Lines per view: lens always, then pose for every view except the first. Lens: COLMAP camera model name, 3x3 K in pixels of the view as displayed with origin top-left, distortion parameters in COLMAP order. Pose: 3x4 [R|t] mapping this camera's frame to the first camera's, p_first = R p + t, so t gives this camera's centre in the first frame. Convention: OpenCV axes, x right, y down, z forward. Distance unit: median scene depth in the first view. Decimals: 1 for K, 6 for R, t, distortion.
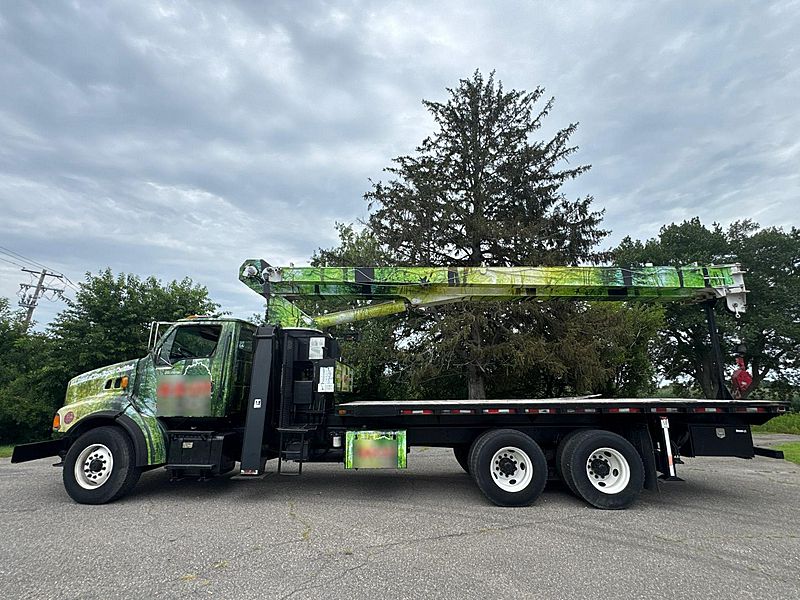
lens RADIAL K [[391.6, 0, 398.4], [0, 391.6, 295.4], [0, 0, 1]] dist [0.001277, -0.001024]
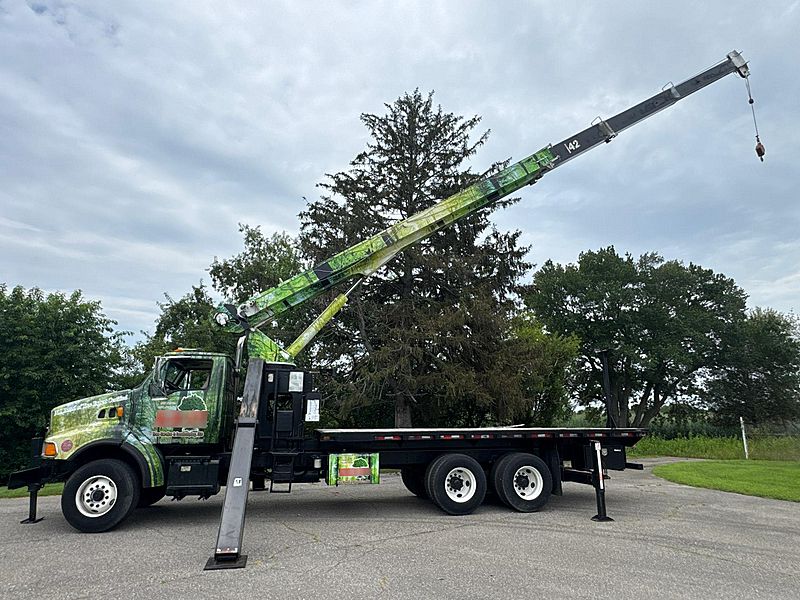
lens RADIAL K [[467.2, 0, 394.8], [0, 467.2, 293.6], [0, 0, 1]] dist [0.002933, 0.006236]
pose [[0.975741, 0.059113, 0.210795, -0.229781], [-0.053879, 0.998082, -0.030493, -0.093394], [-0.212193, 0.018396, 0.977055, -0.378658]]
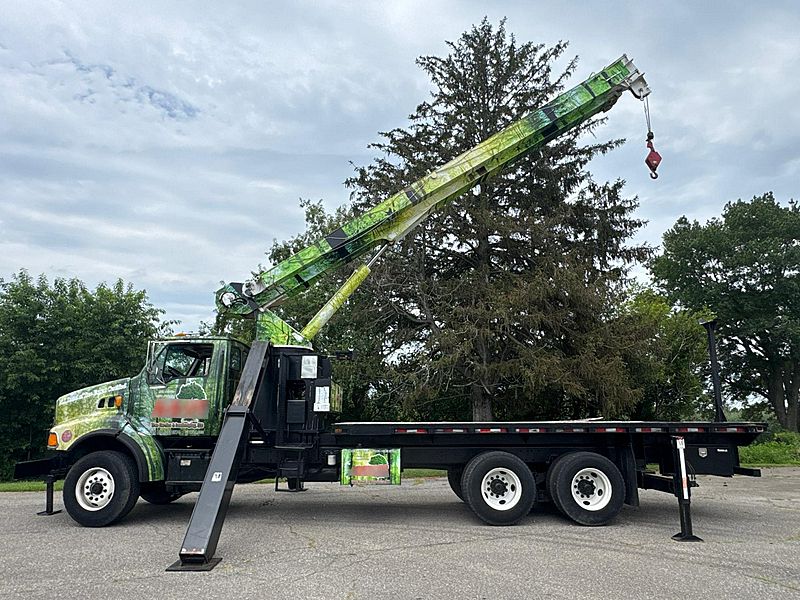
lens RADIAL K [[537.5, 0, 389.1], [0, 537.5, 292.8], [0, 0, 1]] dist [0.005587, 0.004089]
pose [[0.999868, 0.006977, 0.014679, -0.028404], [-0.007103, 0.999938, 0.008574, -0.064461], [-0.014619, -0.008677, 0.999855, -0.344694]]
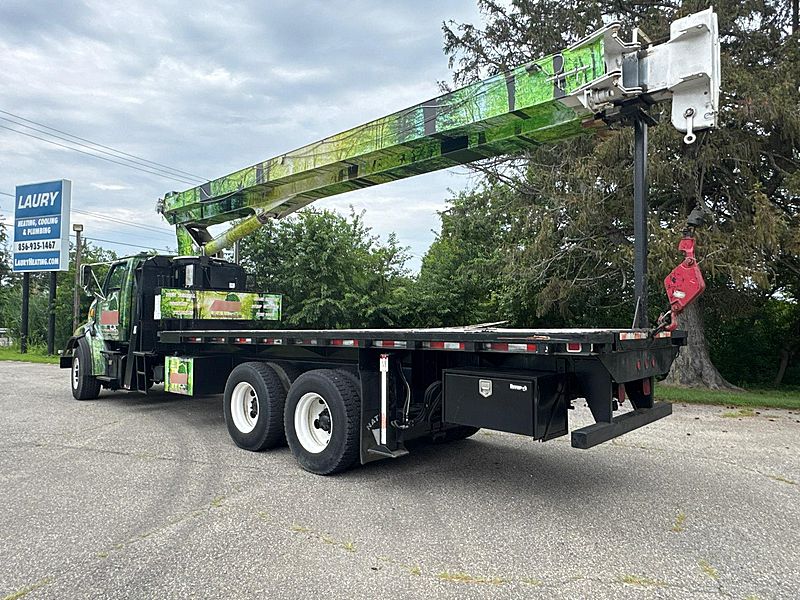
lens RADIAL K [[537.5, 0, 400.8], [0, 537.5, 301.2], [0, 0, 1]] dist [0.005587, 0.004089]
pose [[0.738543, -0.029581, -0.673557, 1.076728], [0.159485, 0.978348, 0.131906, 0.102773], [0.655071, -0.204841, 0.727270, 0.356087]]
